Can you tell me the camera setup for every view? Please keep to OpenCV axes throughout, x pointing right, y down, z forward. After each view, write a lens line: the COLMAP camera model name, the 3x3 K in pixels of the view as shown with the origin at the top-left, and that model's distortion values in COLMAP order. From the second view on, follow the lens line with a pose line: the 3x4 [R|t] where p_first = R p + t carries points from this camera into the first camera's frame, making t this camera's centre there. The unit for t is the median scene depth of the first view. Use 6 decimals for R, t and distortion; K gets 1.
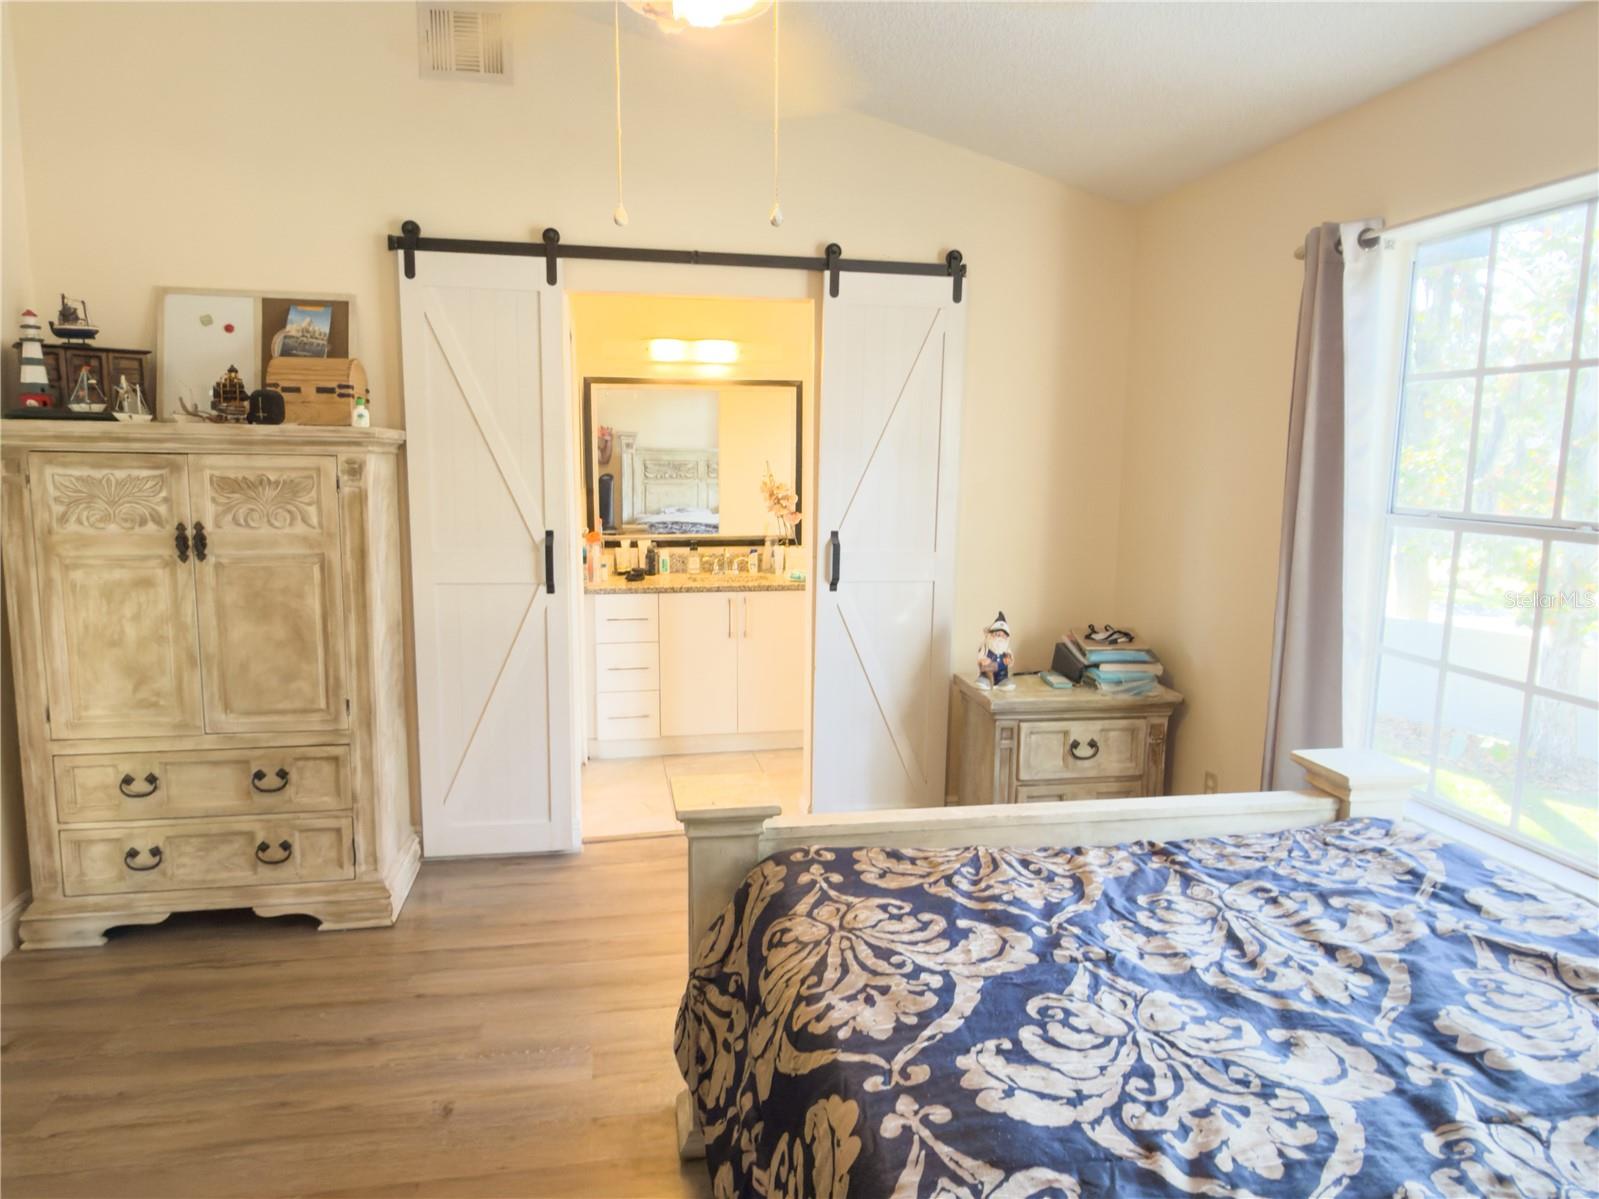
lens RADIAL K [[1030.0, 0, 796.8], [0, 1030.0, 600.0], [0, 0, 1]] dist [-0.000077, -0.000581]
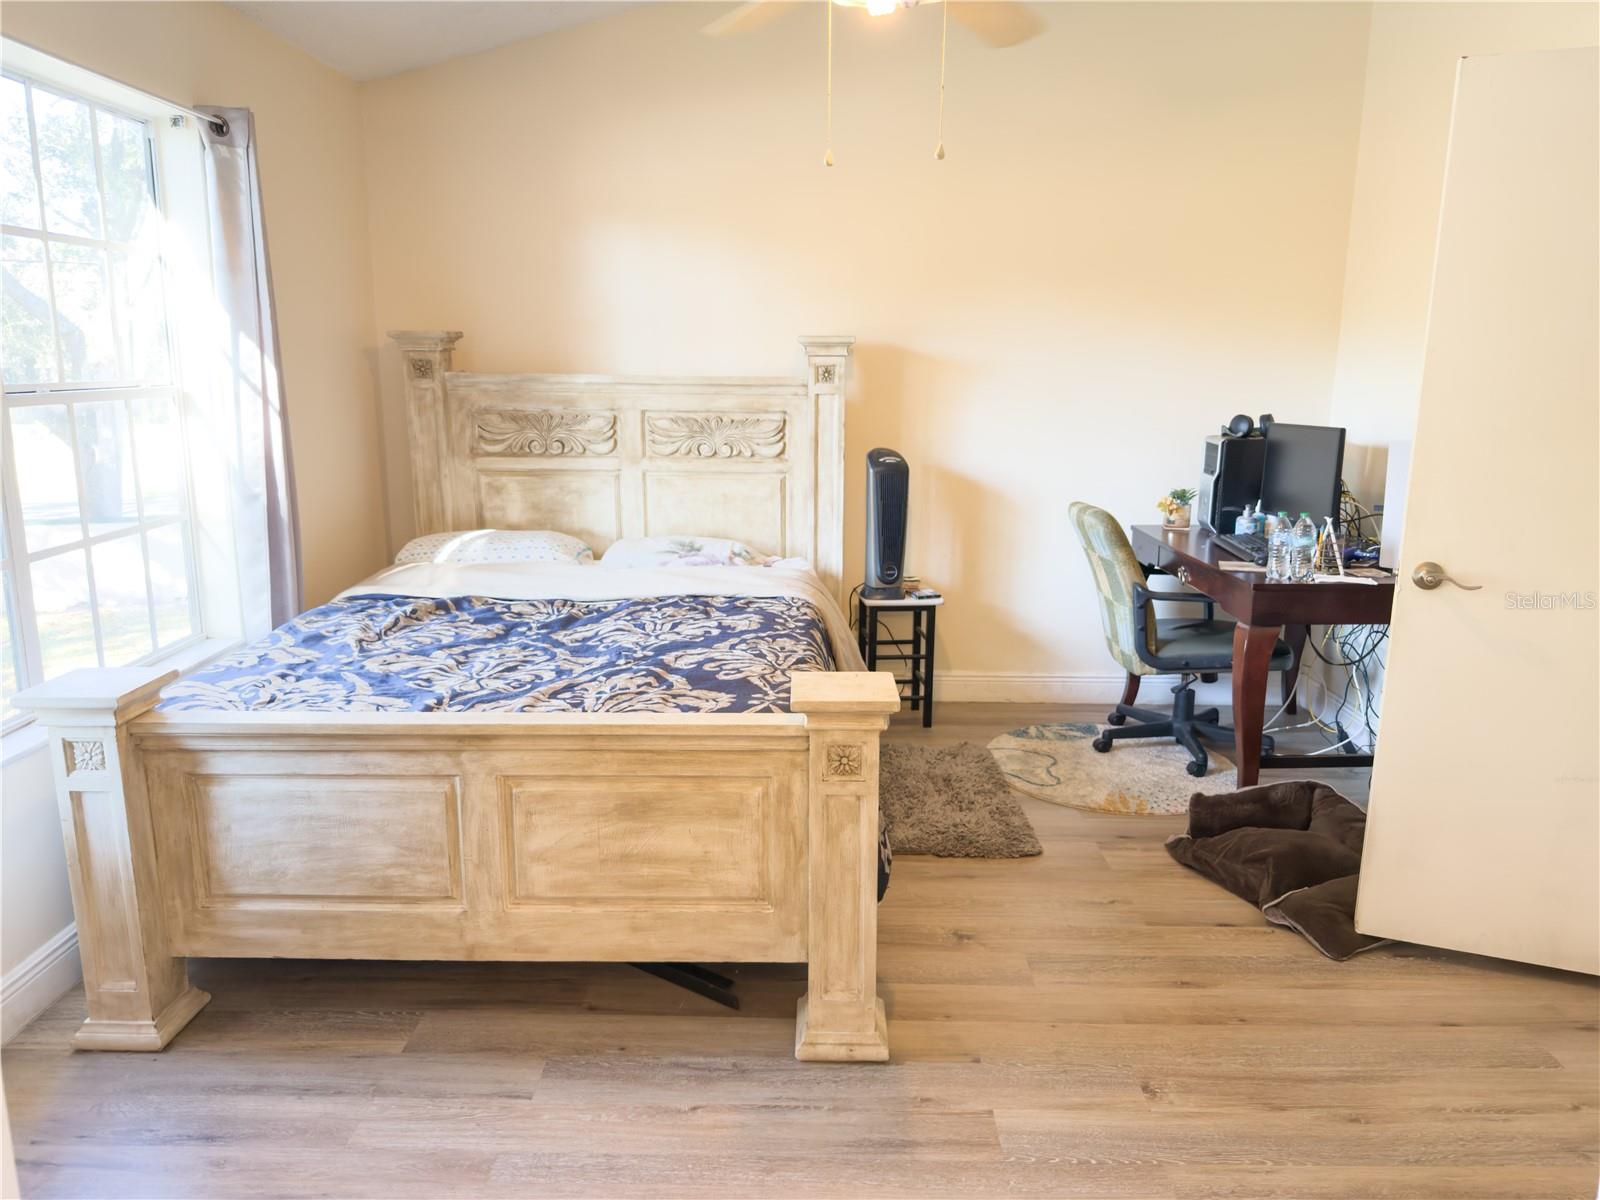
lens RADIAL K [[1172.2, 0, 803.1], [0, 1172.2, 599.3], [0, 0, 1]] dist [0.066947, -0.118591]
pose [[-0.975979, -0.056885, 0.210308, -0.164376], [0.020190, 0.937541, 0.347287, -0.169530], [-0.216928, 0.343191, -0.913872, 1.256069]]
